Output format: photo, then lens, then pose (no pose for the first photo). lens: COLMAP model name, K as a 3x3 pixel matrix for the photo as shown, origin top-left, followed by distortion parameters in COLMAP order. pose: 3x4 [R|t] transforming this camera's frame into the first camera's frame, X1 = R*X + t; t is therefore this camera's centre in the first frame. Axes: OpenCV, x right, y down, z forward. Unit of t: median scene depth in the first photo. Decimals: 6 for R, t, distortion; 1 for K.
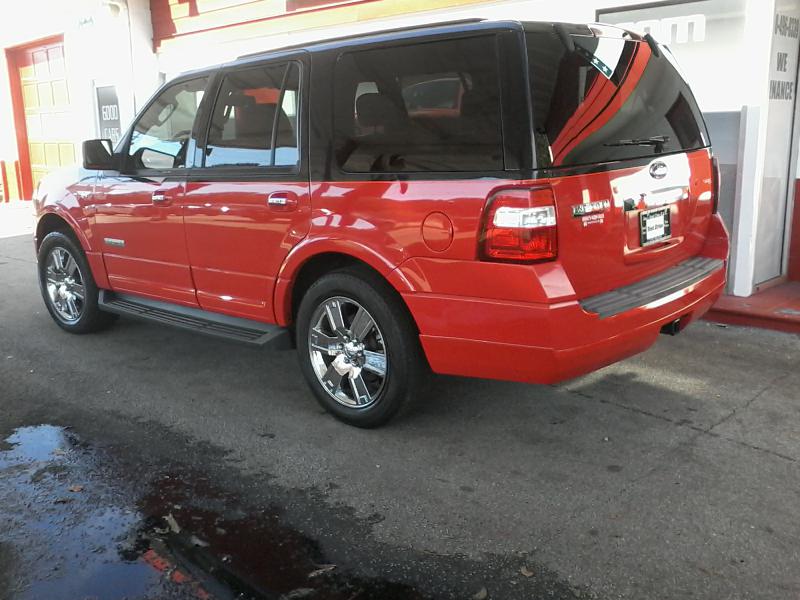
lens RADIAL K [[779.5, 0, 400.0], [0, 779.5, 300.0], [0, 0, 1]] dist [-0.010983, -0.020288]
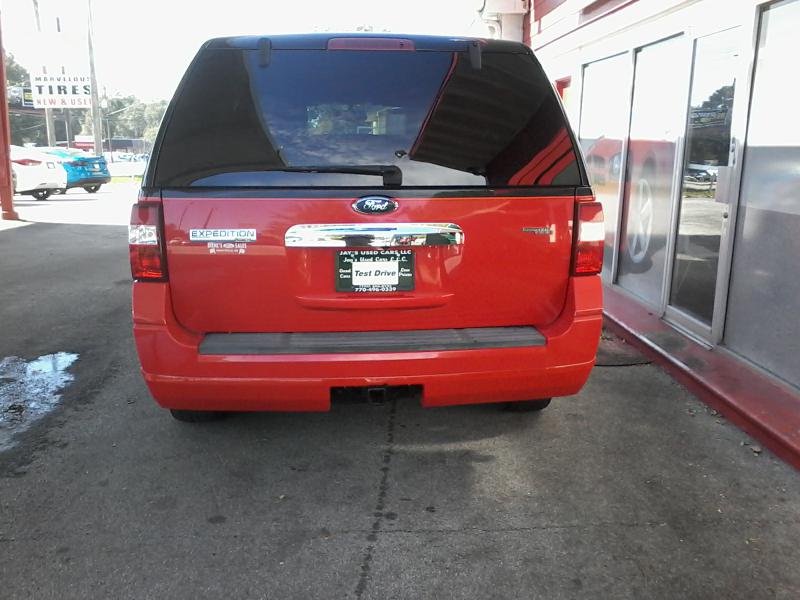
lens RADIAL K [[779.5, 0, 400.0], [0, 779.5, 300.0], [0, 0, 1]] dist [-0.010983, -0.020288]
pose [[0.740901, 0.173307, -0.648868, 0.866910], [-0.182733, 0.981703, 0.053552, -0.111119], [0.646277, 0.078893, 0.759014, 0.372565]]
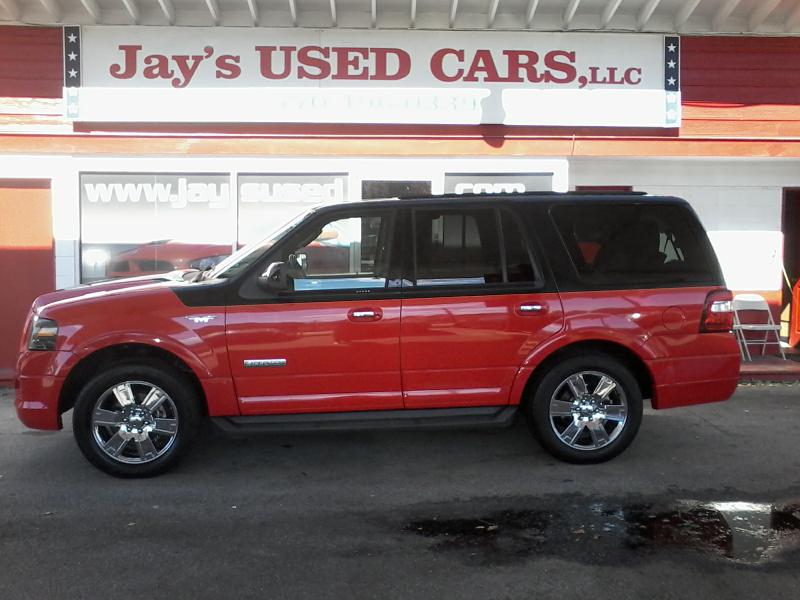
lens RADIAL K [[779.5, 0, 400.0], [0, 779.5, 300.0], [0, 0, 1]] dist [-0.010983, -0.020288]
pose [[0.669710, -0.022092, 0.742294, -1.372415], [0.142195, 0.984877, -0.098979, -0.041512], [-0.728882, 0.171838, 0.662724, 0.270756]]
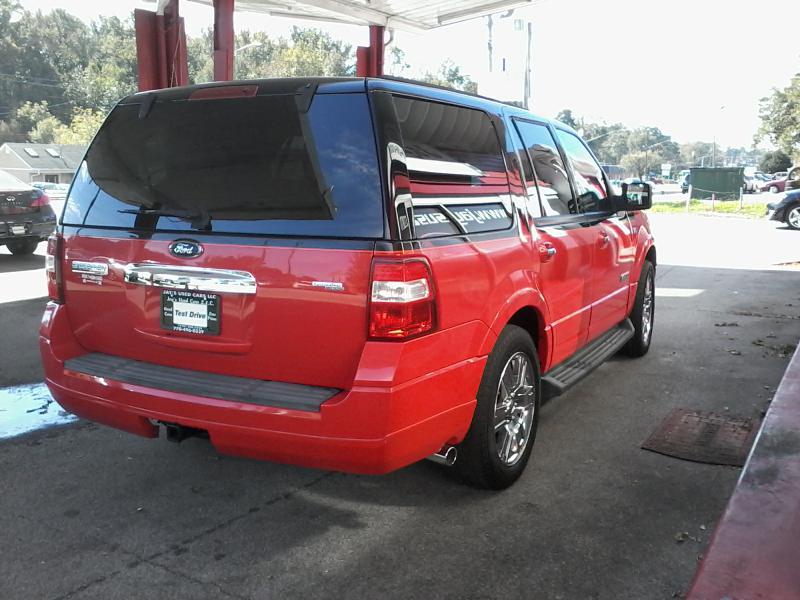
lens RADIAL K [[779.5, 0, 400.0], [0, 779.5, 300.0], [0, 0, 1]] dist [-0.010983, -0.020288]
pose [[0.249063, 0.202258, -0.947132, 1.162396], [-0.228313, 0.962649, 0.145533, -0.278338], [0.941191, 0.179995, 0.285939, 0.939011]]
